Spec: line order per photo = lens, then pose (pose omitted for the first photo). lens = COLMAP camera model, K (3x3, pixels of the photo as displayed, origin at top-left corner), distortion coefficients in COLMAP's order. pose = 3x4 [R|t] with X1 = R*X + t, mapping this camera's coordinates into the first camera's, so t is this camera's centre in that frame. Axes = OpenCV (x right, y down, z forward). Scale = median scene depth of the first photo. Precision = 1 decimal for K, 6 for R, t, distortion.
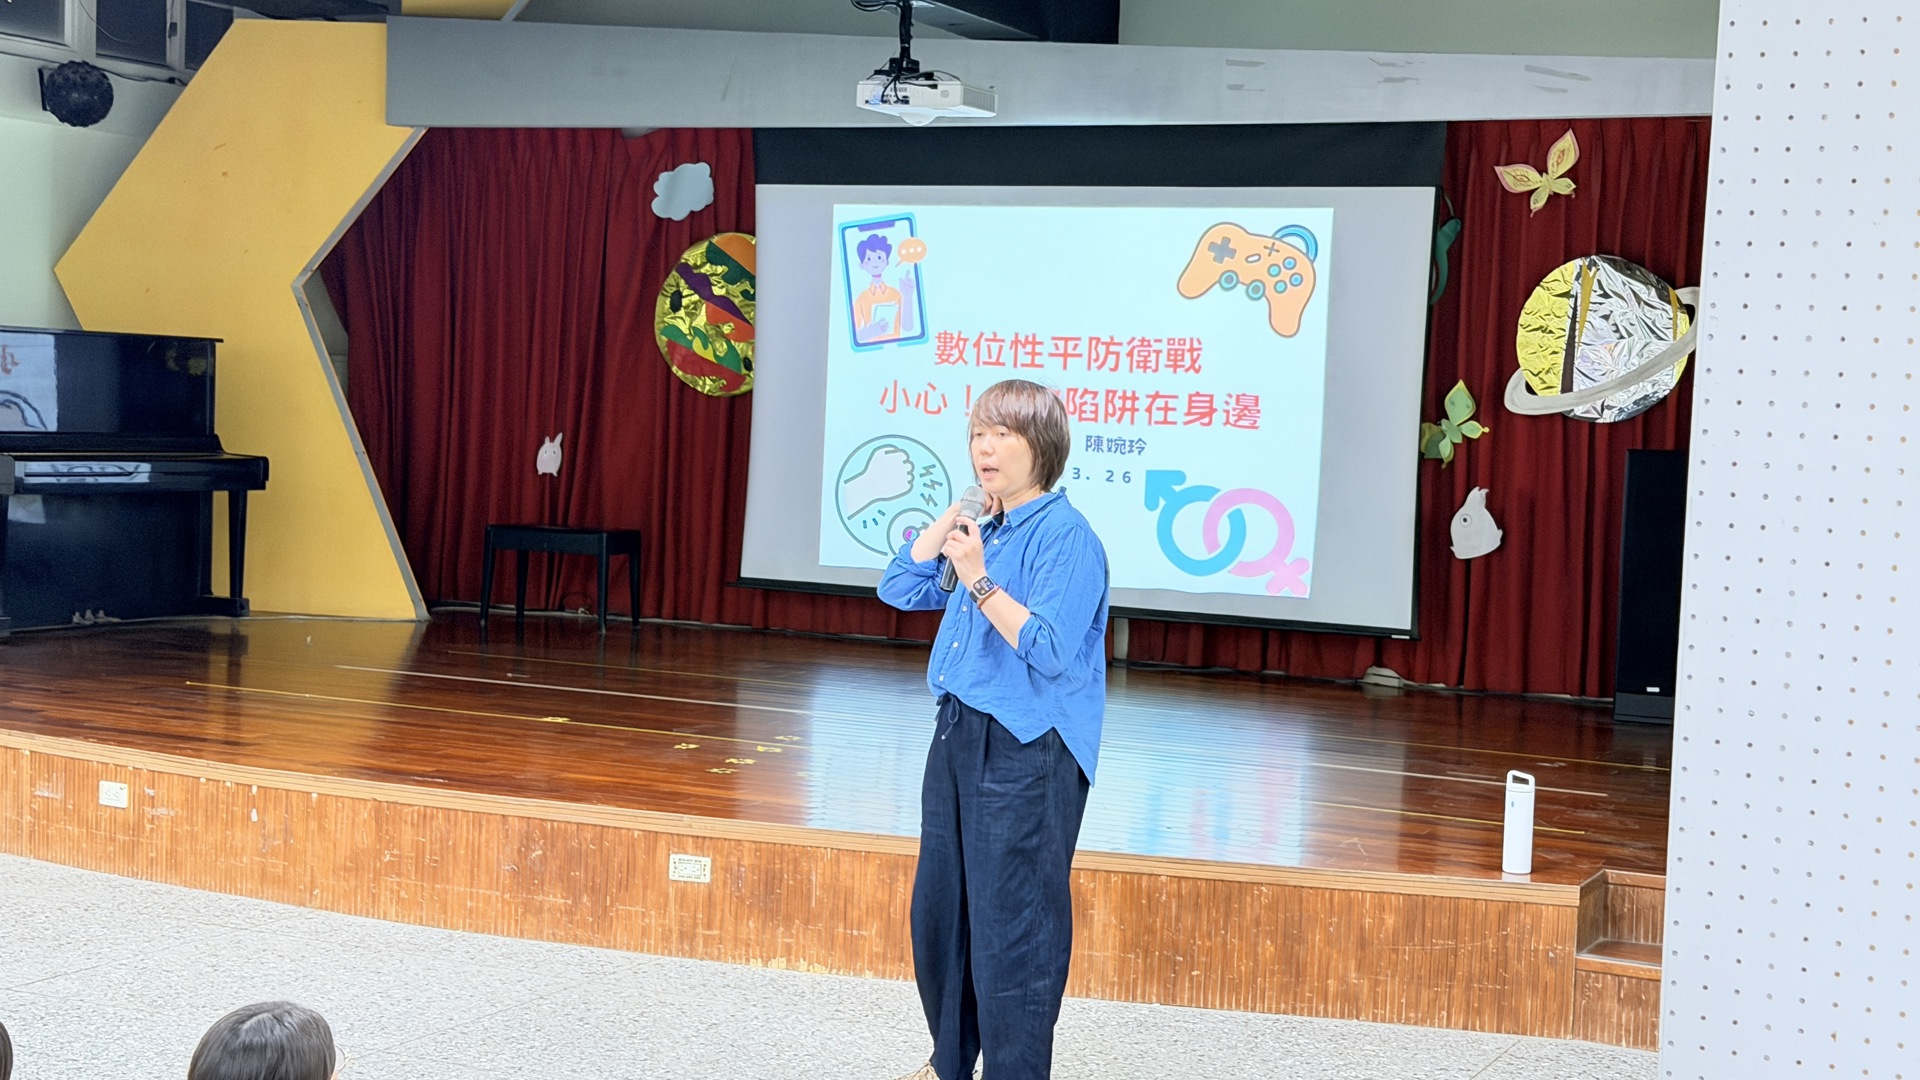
lens RADIAL K [[2660.5, 0, 966.4], [0, 2660.5, 546.3], [0, 0, 1]] dist [0.157474, -0.009665]
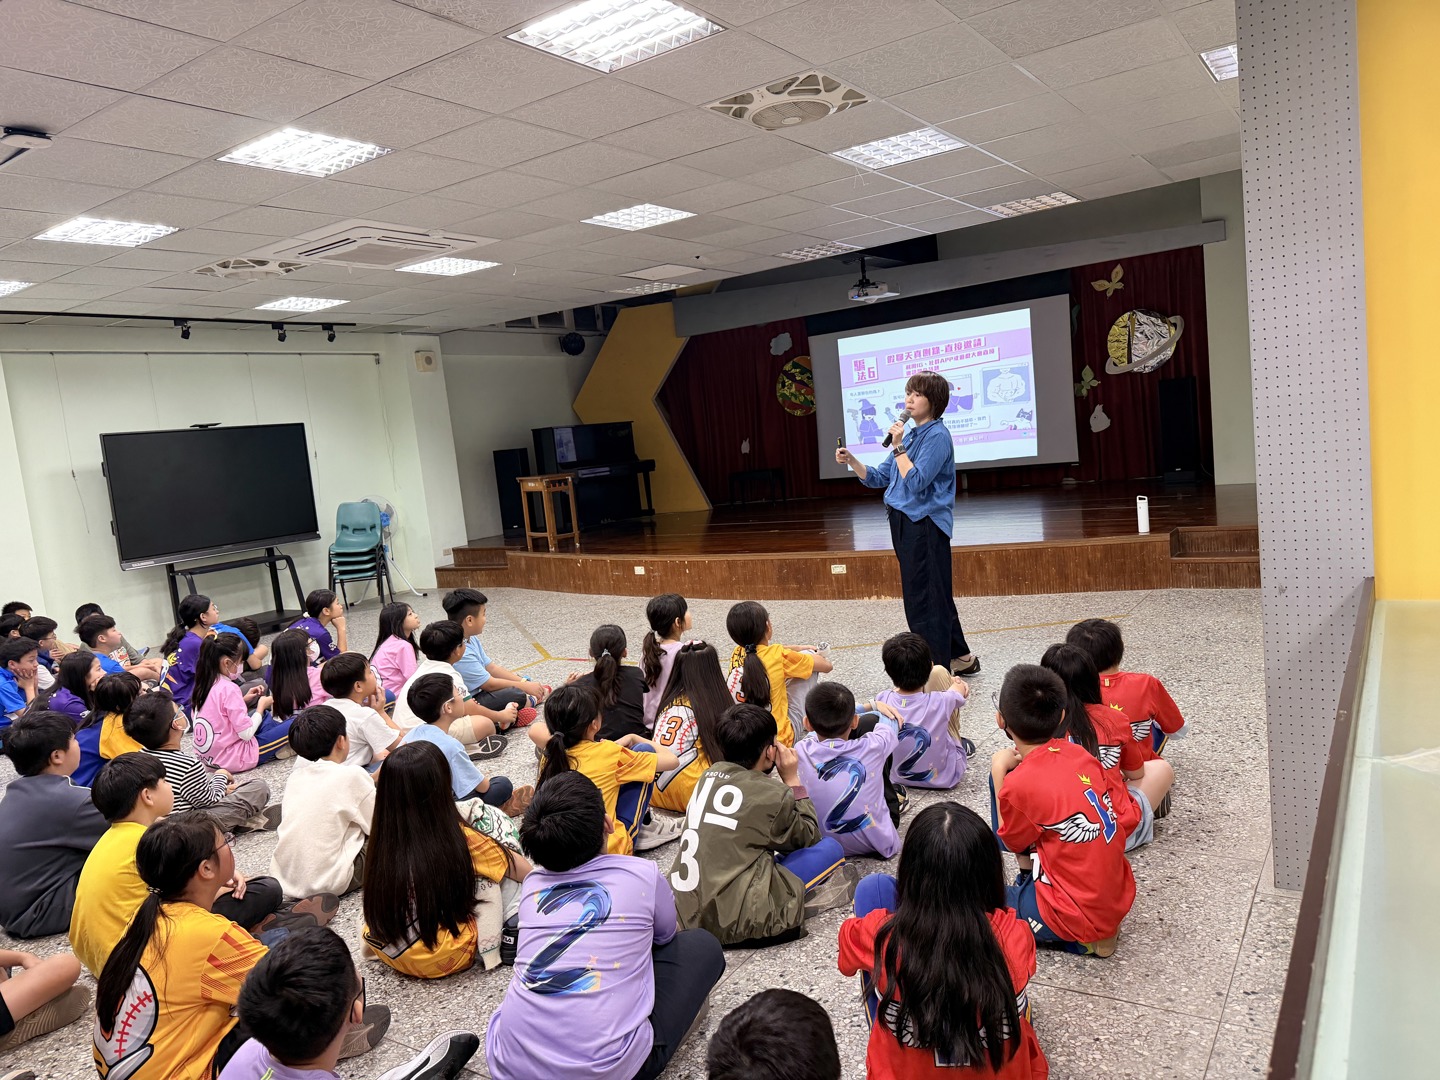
lens RADIAL K [[997.3, 0, 720.0], [0, 997.3, 540.0], [0, 0, 1]] dist [0.182584, -0.369379]
pose [[0.979807, -0.126752, -0.154638, -0.037904], [0.135131, 0.989810, 0.044888, 0.014958], [0.147373, -0.064878, 0.986951, -0.058766]]
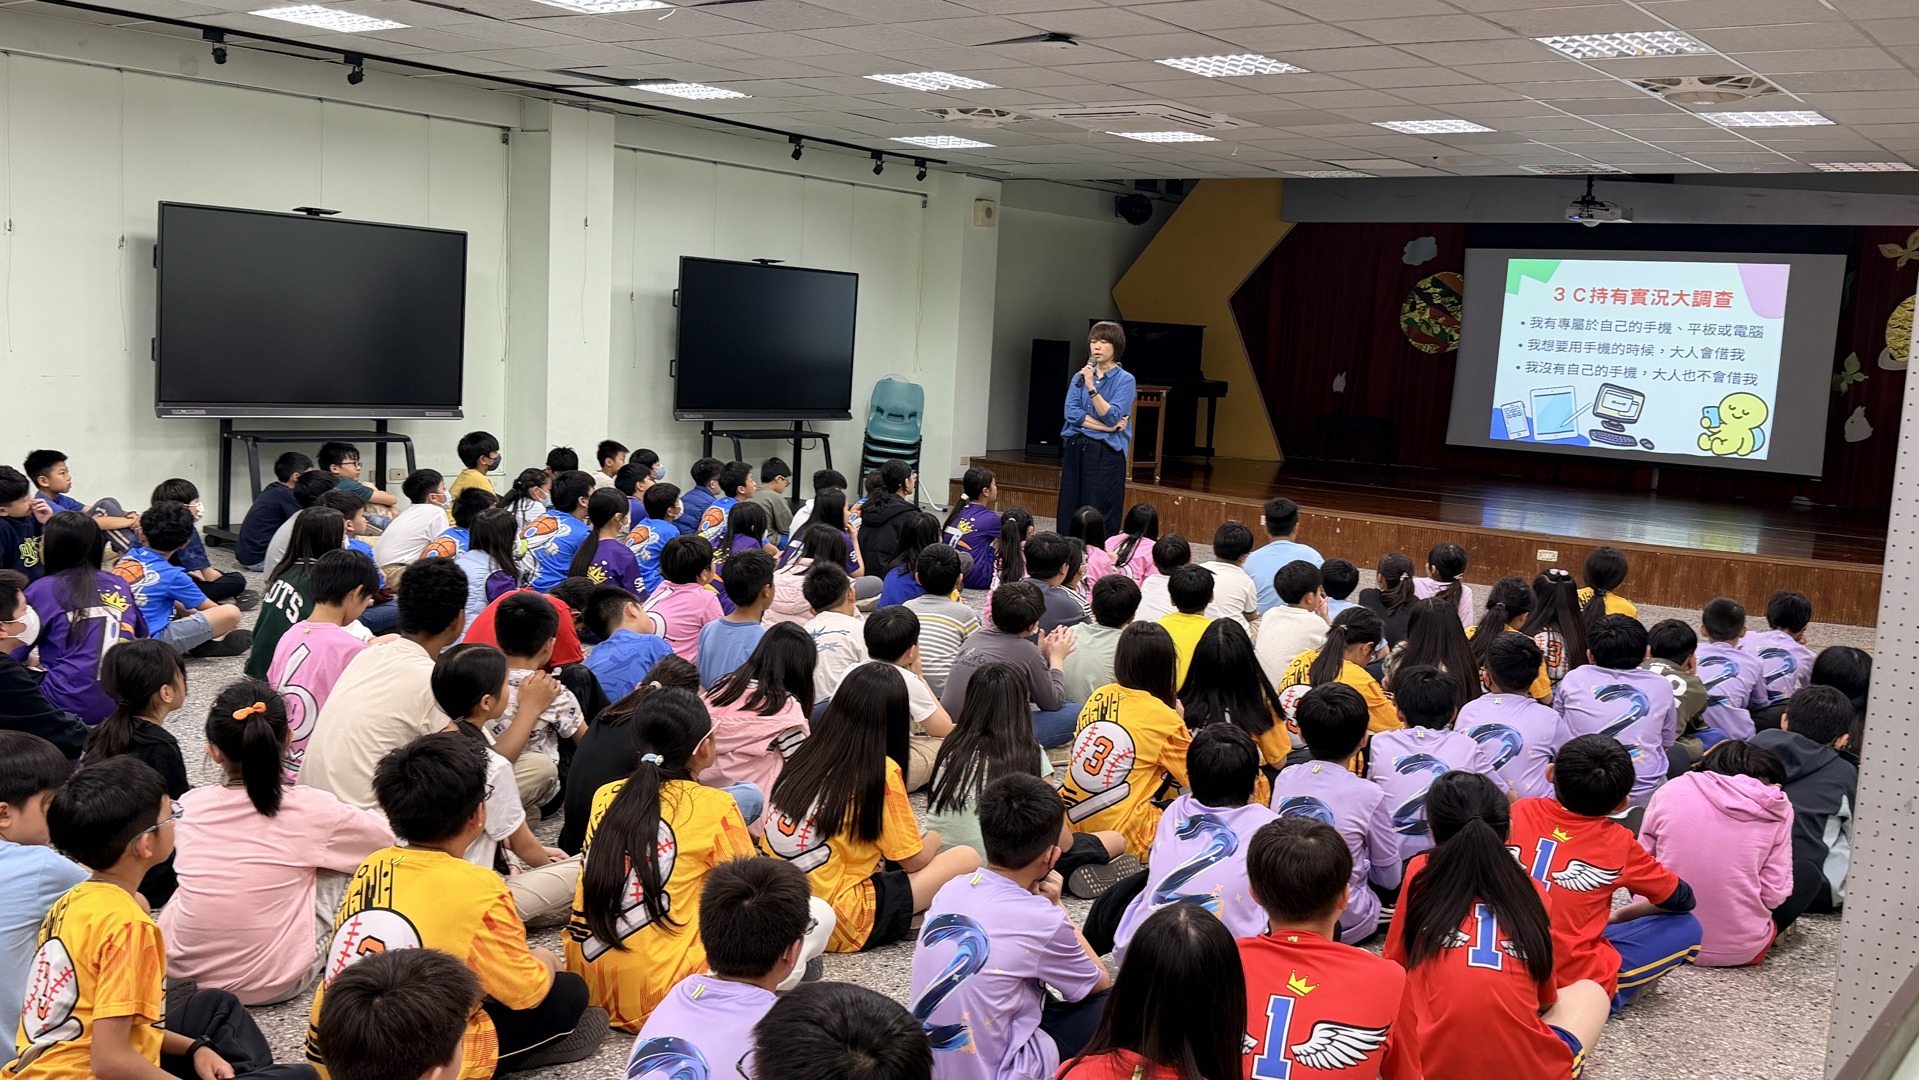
lens RADIAL K [[1747.9, 0, 968.1], [0, 1747.9, 541.7], [0, 0, 1]] dist [0.186847, -0.393824]
pose [[0.980401, 0.037021, -0.193505, -0.200861], [-0.026128, 0.997943, 0.058548, 0.018253], [0.195274, -0.052345, 0.979351, -0.440292]]
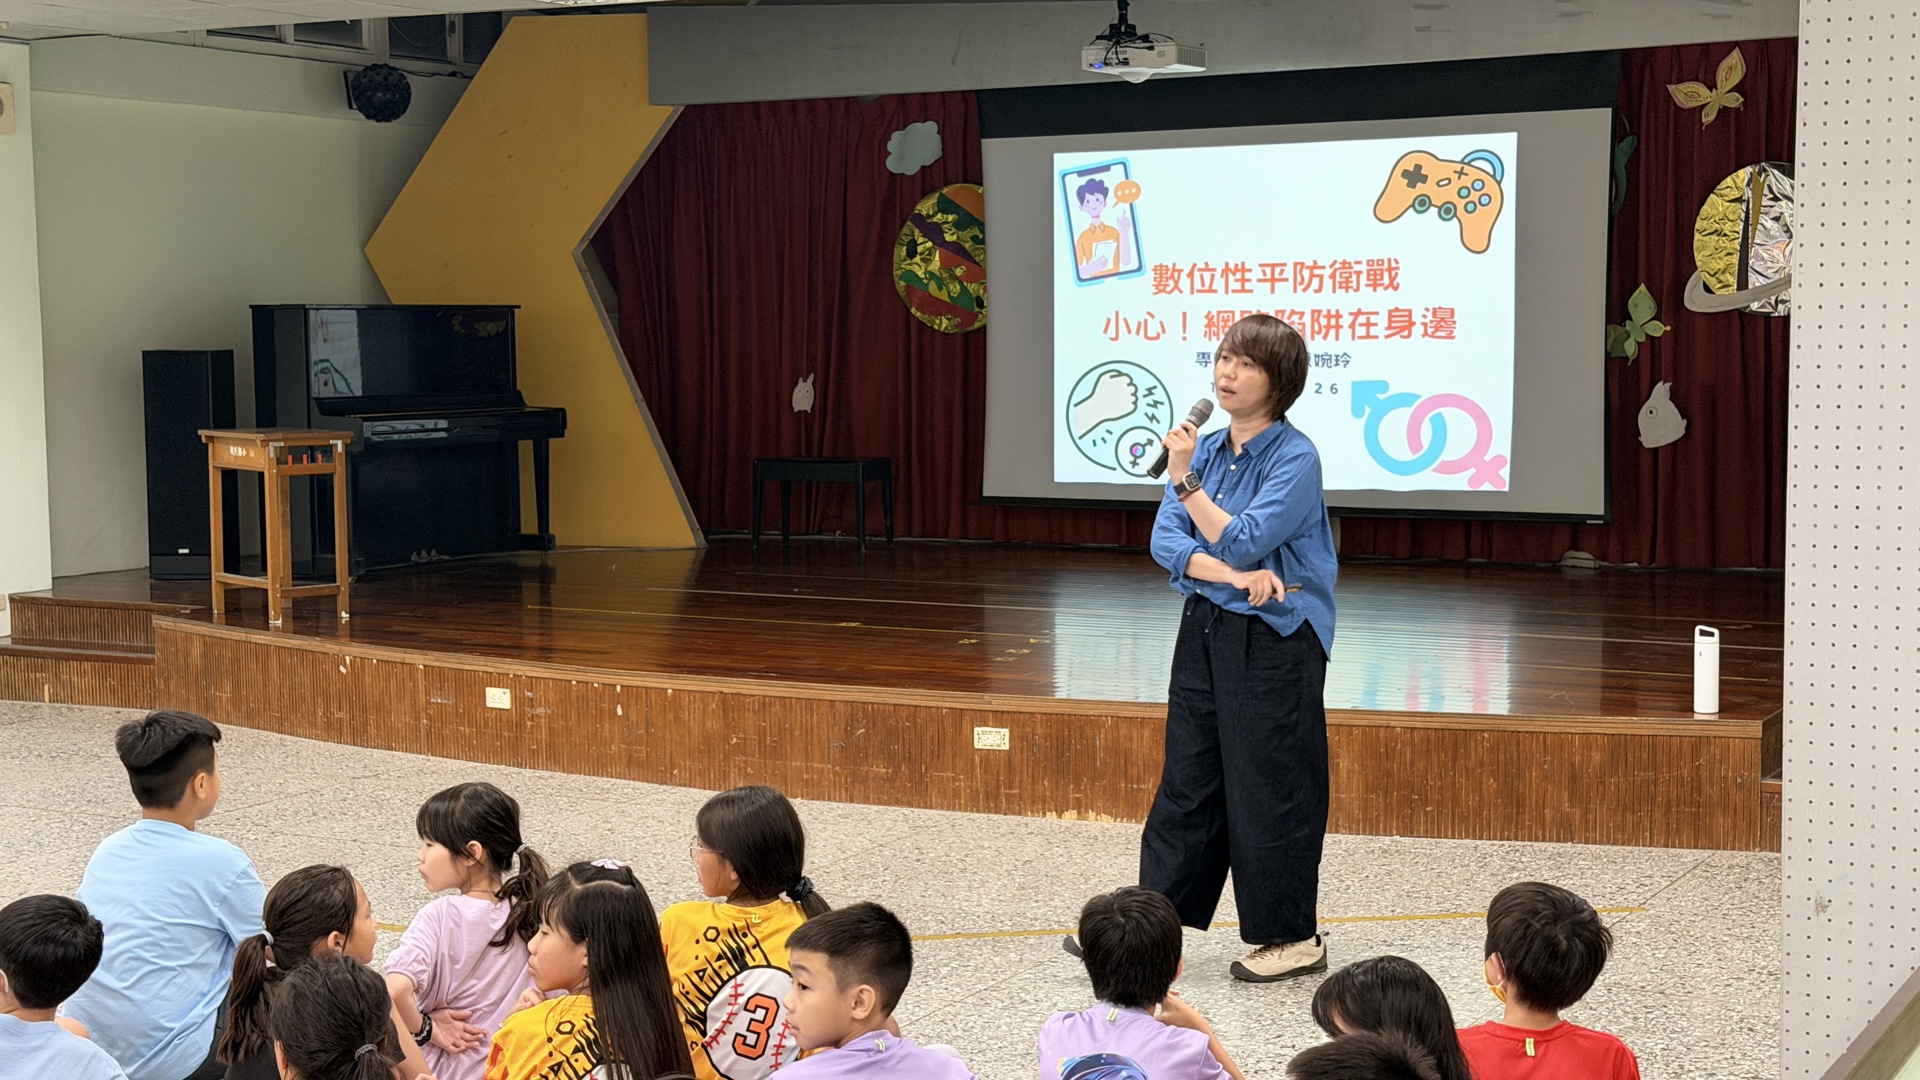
lens RADIAL K [[2660.5, 0, 966.4], [0, 2660.5, 546.3], [0, 0, 1]] dist [0.157474, -0.009665]
pose [[0.996726, -0.044468, -0.067521, -0.020422], [0.046421, 0.998539, 0.027644, 0.001528], [0.066193, -0.030688, 0.997335, -0.114885]]
